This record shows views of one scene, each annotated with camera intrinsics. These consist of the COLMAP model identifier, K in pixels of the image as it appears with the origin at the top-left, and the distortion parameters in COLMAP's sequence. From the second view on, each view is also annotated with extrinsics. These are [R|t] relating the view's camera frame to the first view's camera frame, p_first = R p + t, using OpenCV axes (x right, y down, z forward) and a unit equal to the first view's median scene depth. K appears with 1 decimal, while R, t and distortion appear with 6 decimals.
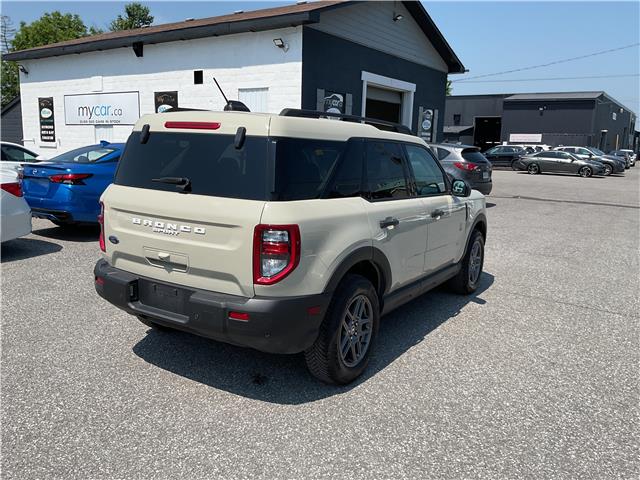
lens RADIAL K [[528.9, 0, 318.0], [0, 528.9, 235.0], [0, 0, 1]] dist [0.096927, -0.204729]
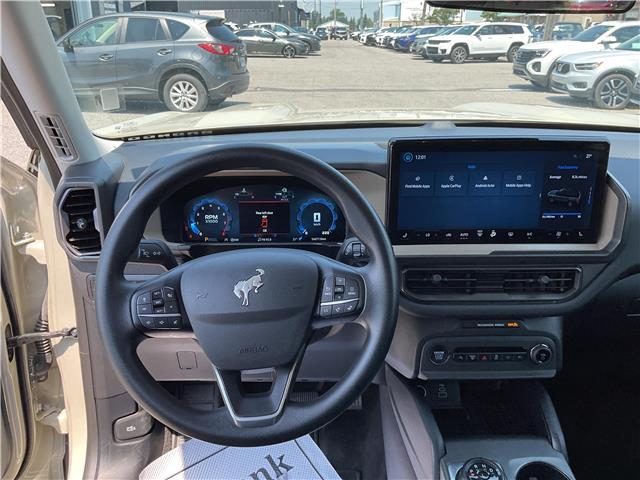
lens RADIAL K [[536.0, 0, 320.0], [0, 536.0, 240.0], [0, 0, 1]] dist [0.004245, -0.042865]
pose [[0.824404, -0.228054, 0.518024, -0.009670], [0.114734, 0.963568, 0.241606, -0.042210], [-0.554250, -0.139745, 0.820535, 0.319359]]
